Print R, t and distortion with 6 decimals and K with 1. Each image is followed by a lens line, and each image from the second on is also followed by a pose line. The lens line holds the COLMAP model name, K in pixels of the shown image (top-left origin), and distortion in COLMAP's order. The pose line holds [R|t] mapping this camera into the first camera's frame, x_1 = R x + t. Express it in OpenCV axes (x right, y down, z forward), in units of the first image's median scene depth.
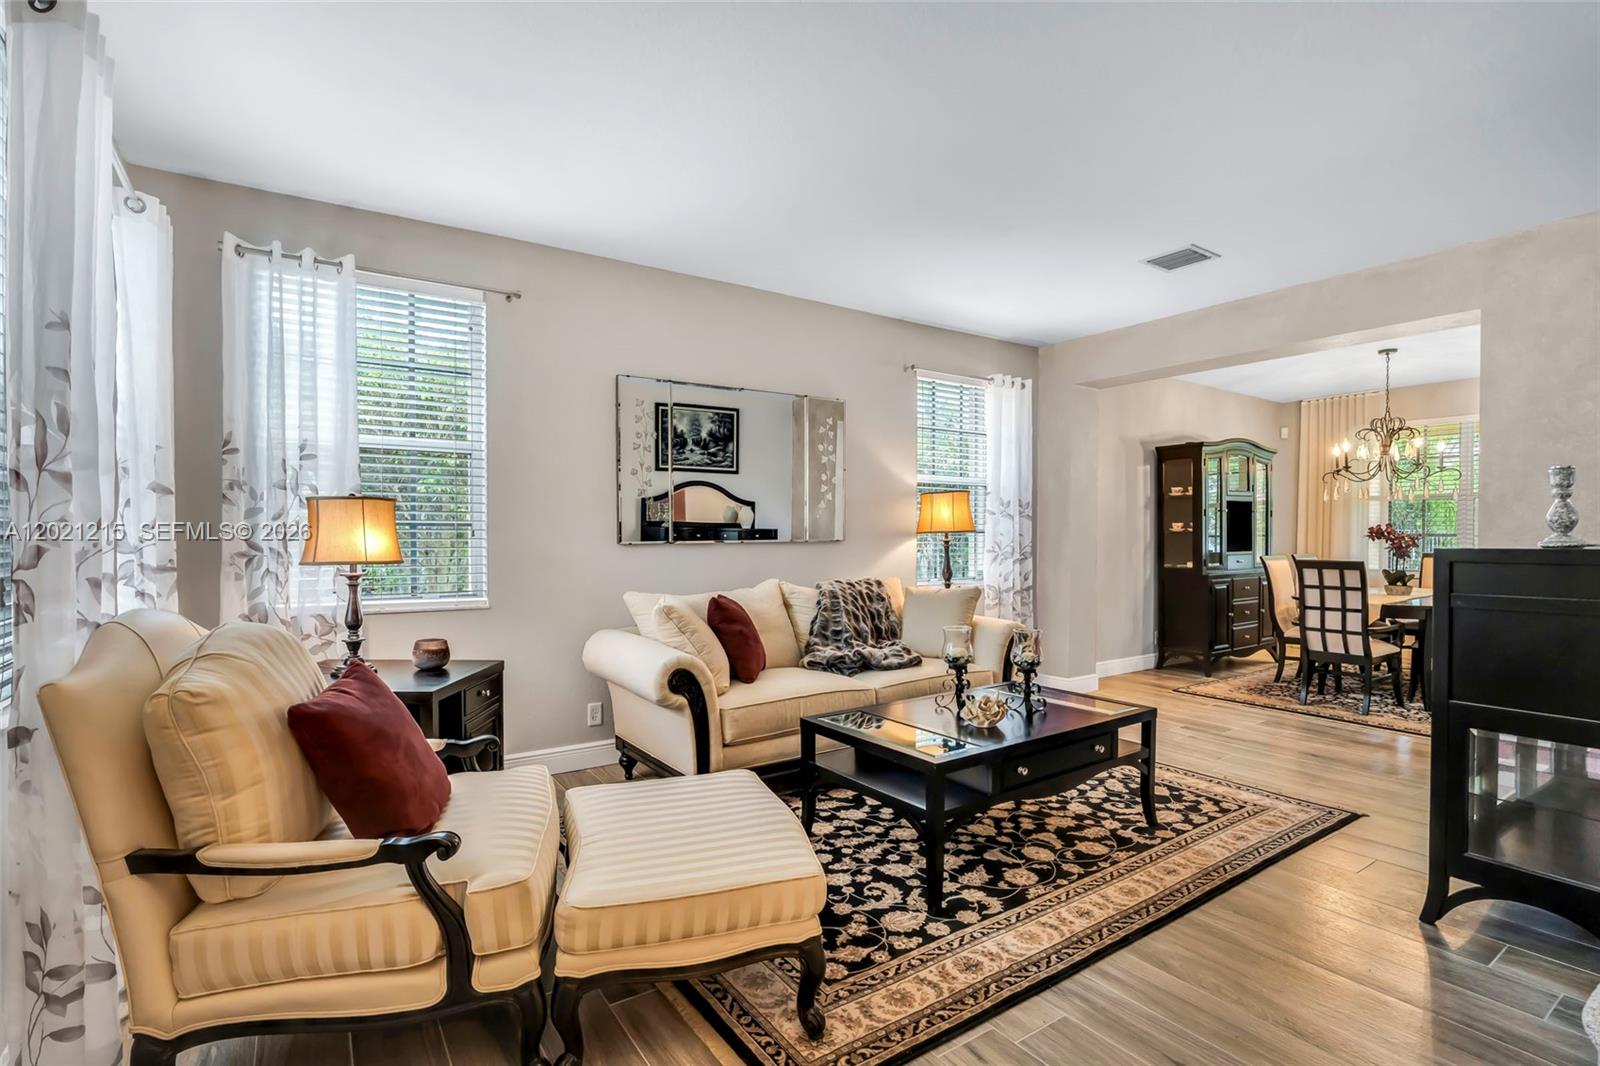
lens RADIAL K [[767.1, 0, 813.7], [0, 767.1, 555.0], [0, 0, 1]] dist [-0.019839, 0.000965]
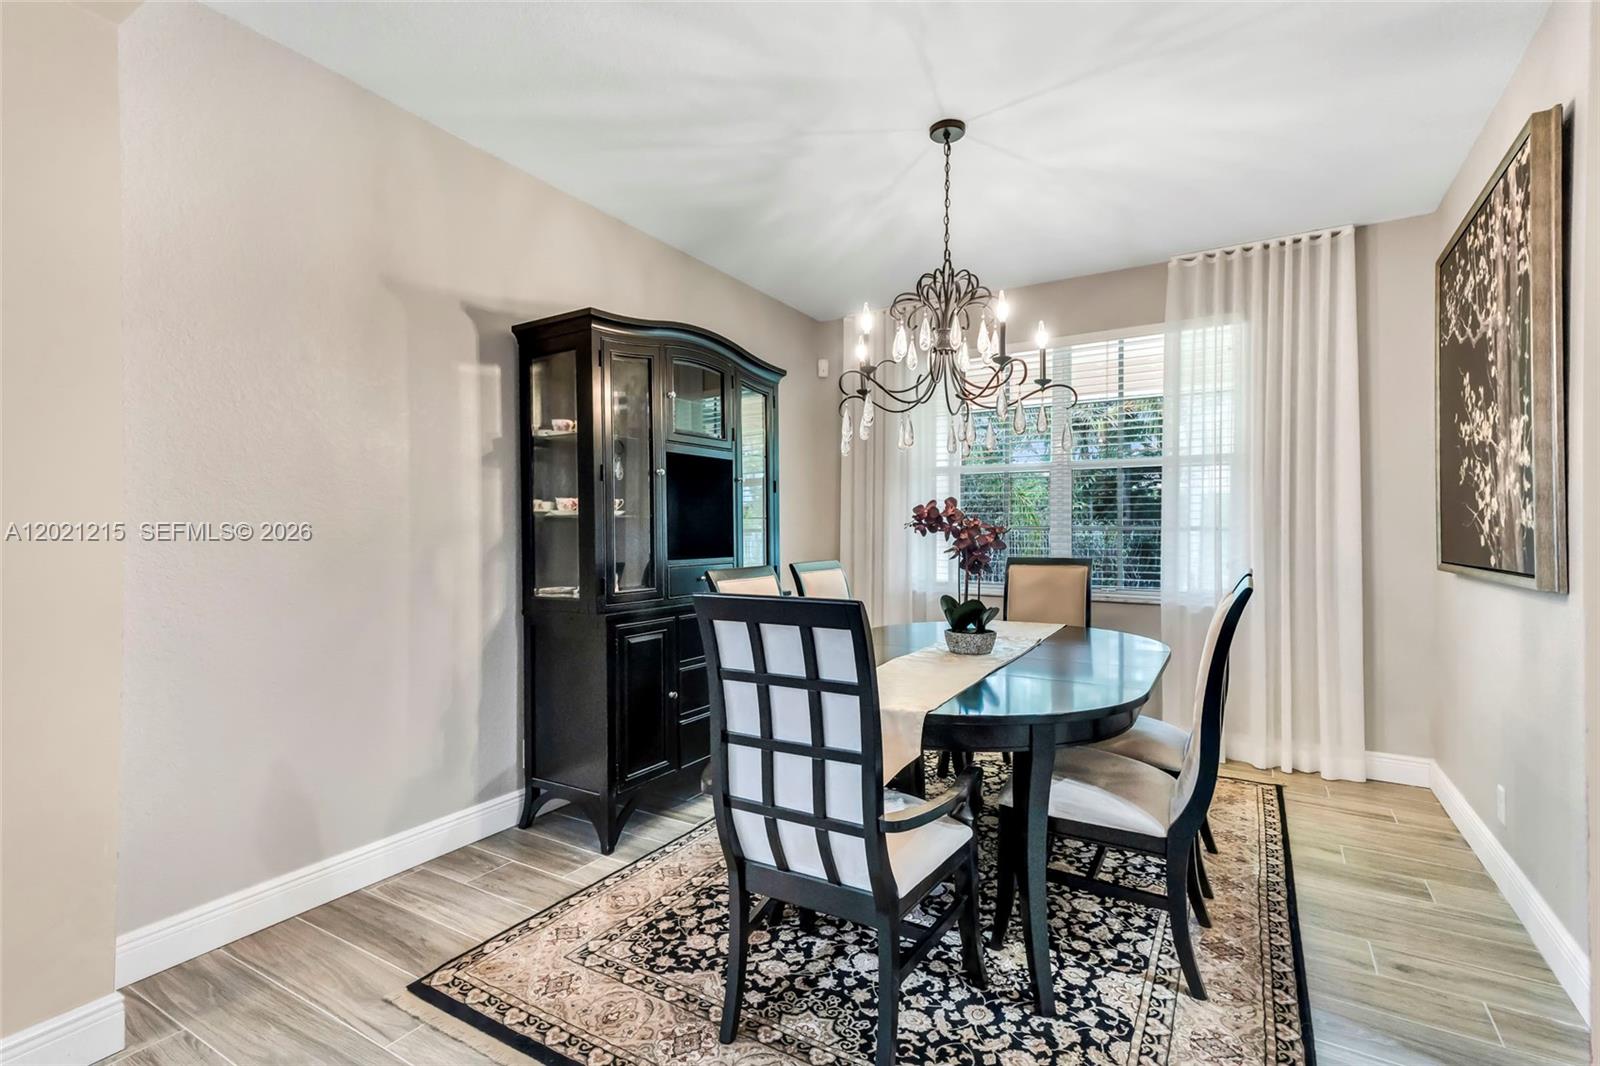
lens RADIAL K [[749.7, 0, 796.6], [0, 749.7, 536.2], [0, 0, 1]] dist [-0.016459, 0.000498]
pose [[0.915229, -0.001802, 0.402930, 0.841133], [0.011963, 0.999671, -0.022703, -0.014930], [-0.402756, 0.025599, 0.914949, 1.069559]]
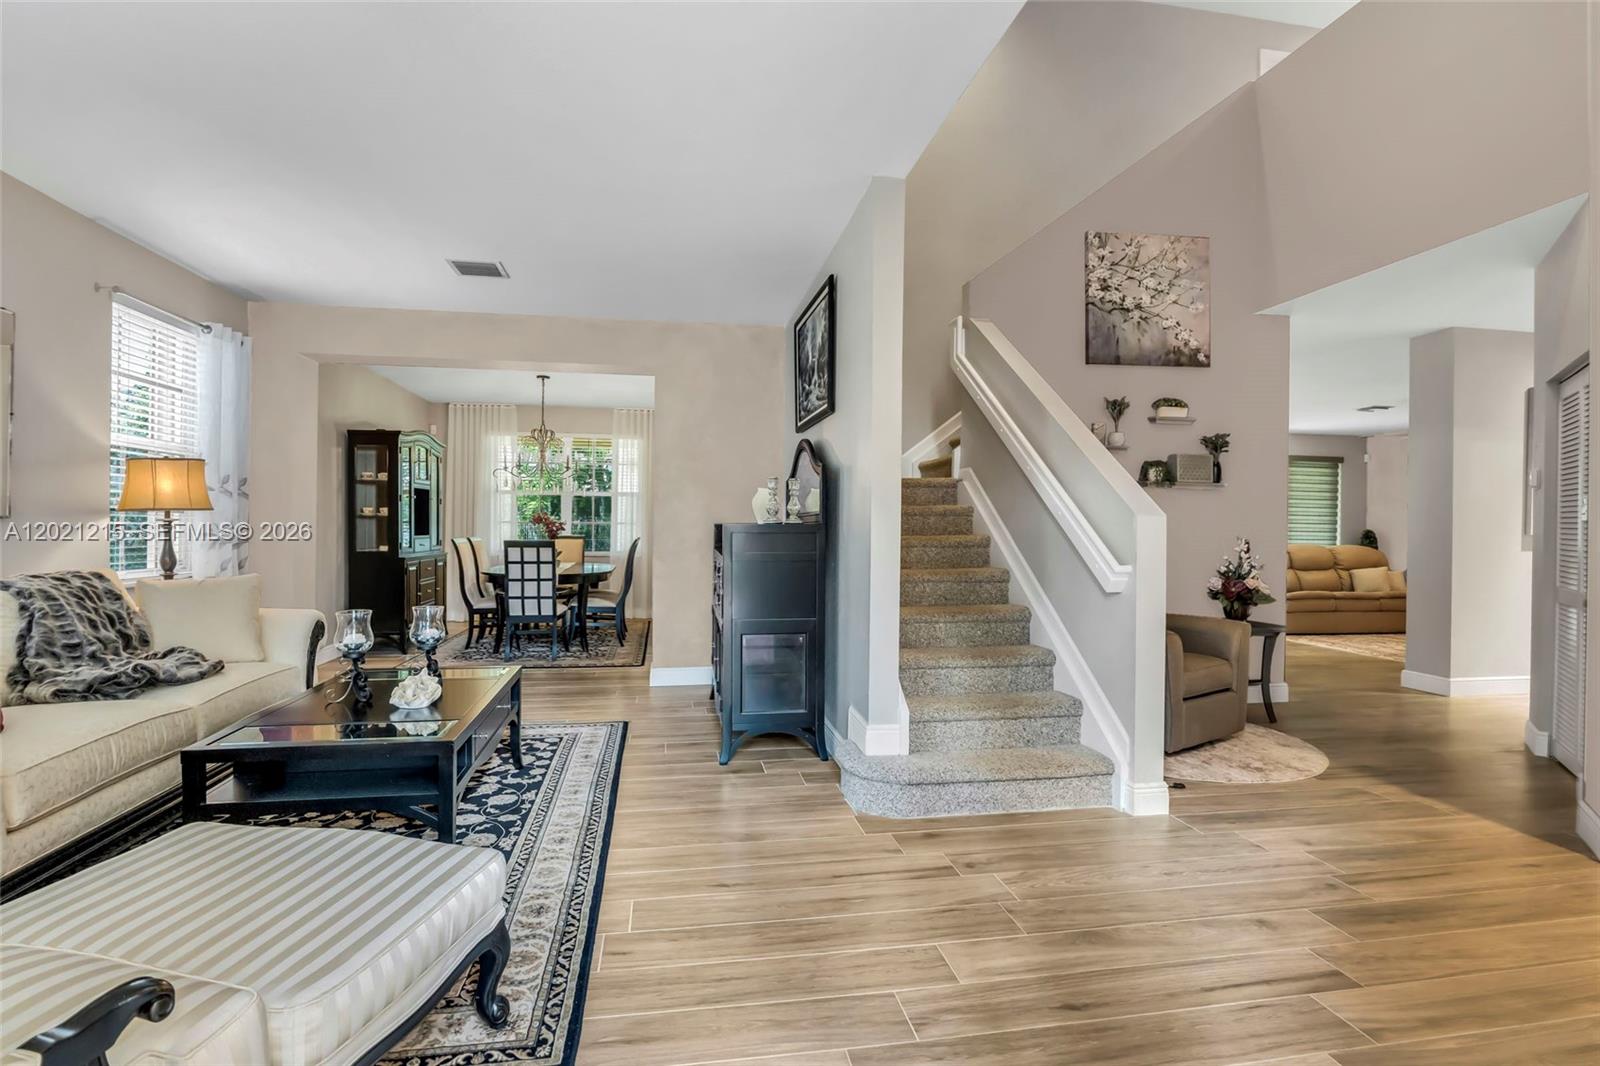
lens RADIAL K [[756.0, 0, 796.8], [0, 756.0, 530.1], [0, 0, 1]] dist [-0.019443, 0.002081]
pose [[0.421190, 0.002059, 0.906970, -0.370236], [0.016872, 0.999807, -0.010105, 0.015099], [-0.906816, 0.019559, 0.421073, 0.136082]]
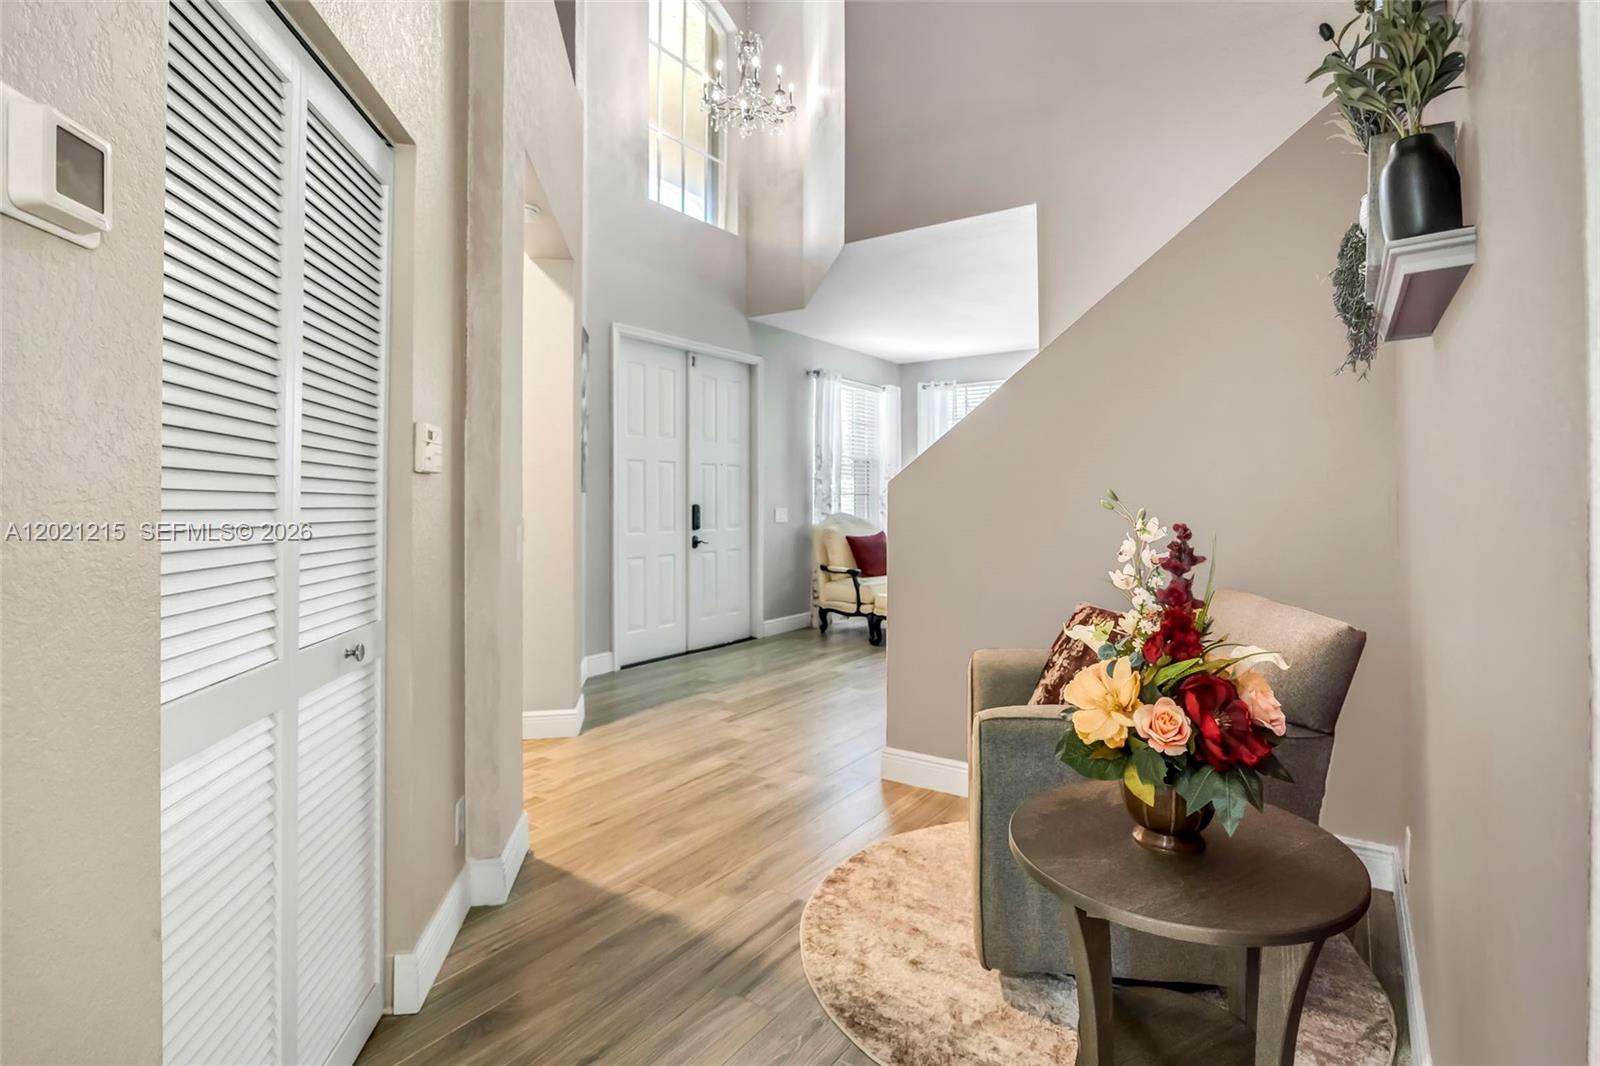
lens RADIAL K [[756.0, 0, 796.8], [0, 756.0, 530.1], [0, 0, 1]] dist [-0.019443, 0.002081]
pose [[0.337784, 0.033332, -0.940633, 1.426273], [-0.014063, 0.999440, 0.030366, 0.022921], [0.941119, 0.002971, 0.338063, -0.286506]]
